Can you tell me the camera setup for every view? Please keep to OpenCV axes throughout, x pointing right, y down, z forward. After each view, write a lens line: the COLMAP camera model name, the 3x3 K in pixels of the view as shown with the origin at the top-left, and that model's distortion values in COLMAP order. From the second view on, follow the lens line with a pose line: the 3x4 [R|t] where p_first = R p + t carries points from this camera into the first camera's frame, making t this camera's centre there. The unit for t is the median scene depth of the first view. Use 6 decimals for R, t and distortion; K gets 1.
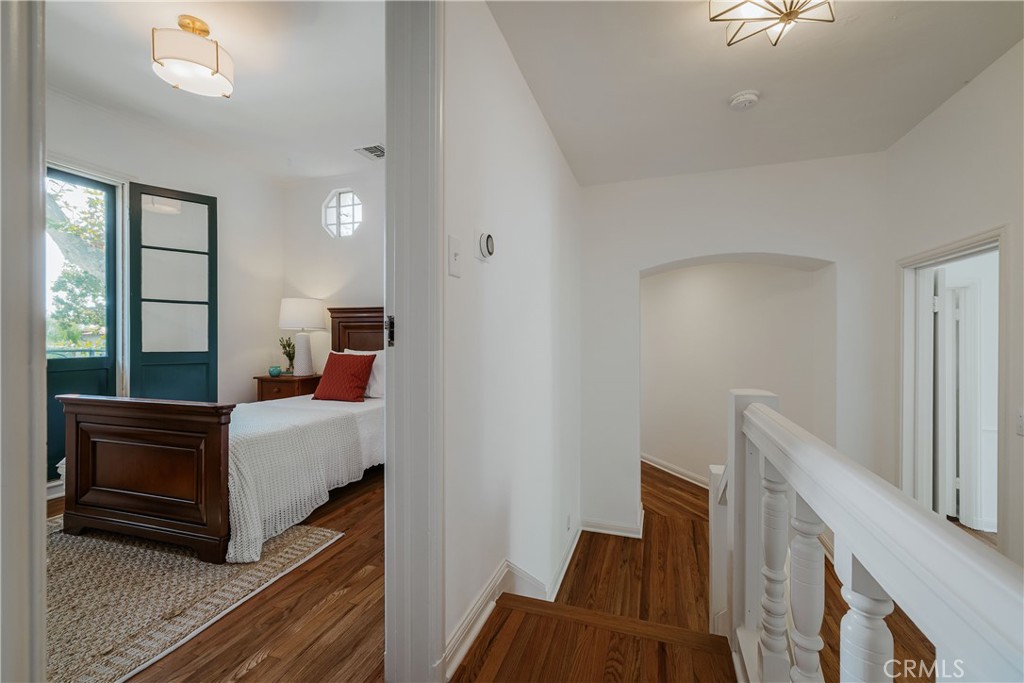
lens RADIAL K [[442.5, 0, 514.5], [0, 442.5, 338.4], [0, 0, 1]] dist [-0.000298, 0.000453]
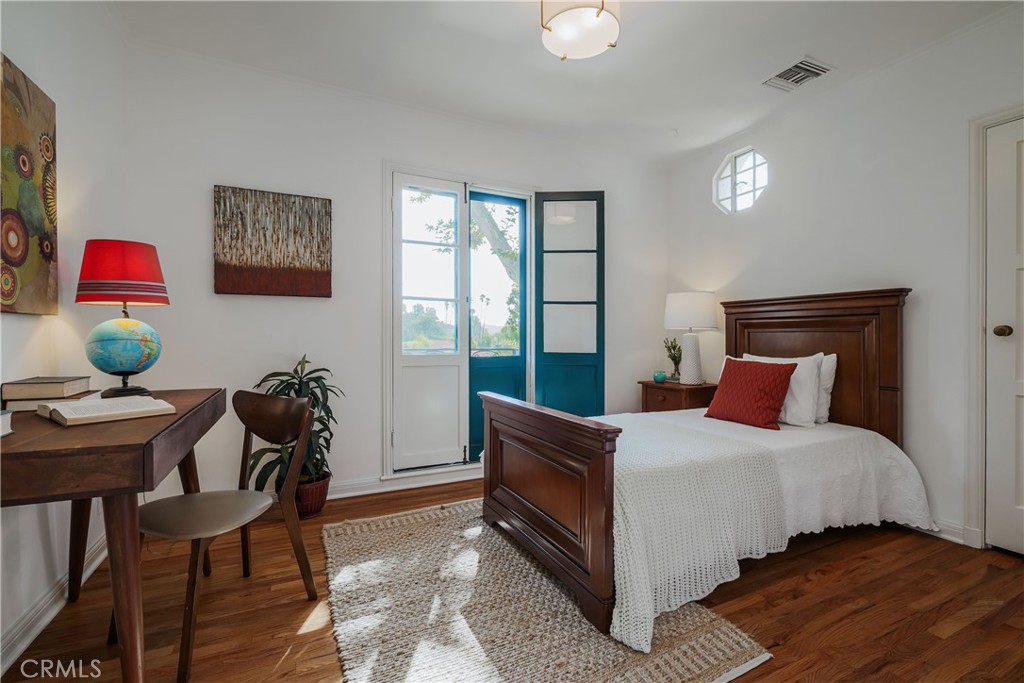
lens RADIAL K [[442.5, 0, 514.5], [0, 442.5, 338.4], [0, 0, 1]] dist [-0.000298, 0.000453]
pose [[0.697896, 0.001879, -0.716197, -0.134432], [-0.002232, 0.999997, 0.000449, -0.002682], [0.716196, 0.001285, 0.697898, 0.211527]]
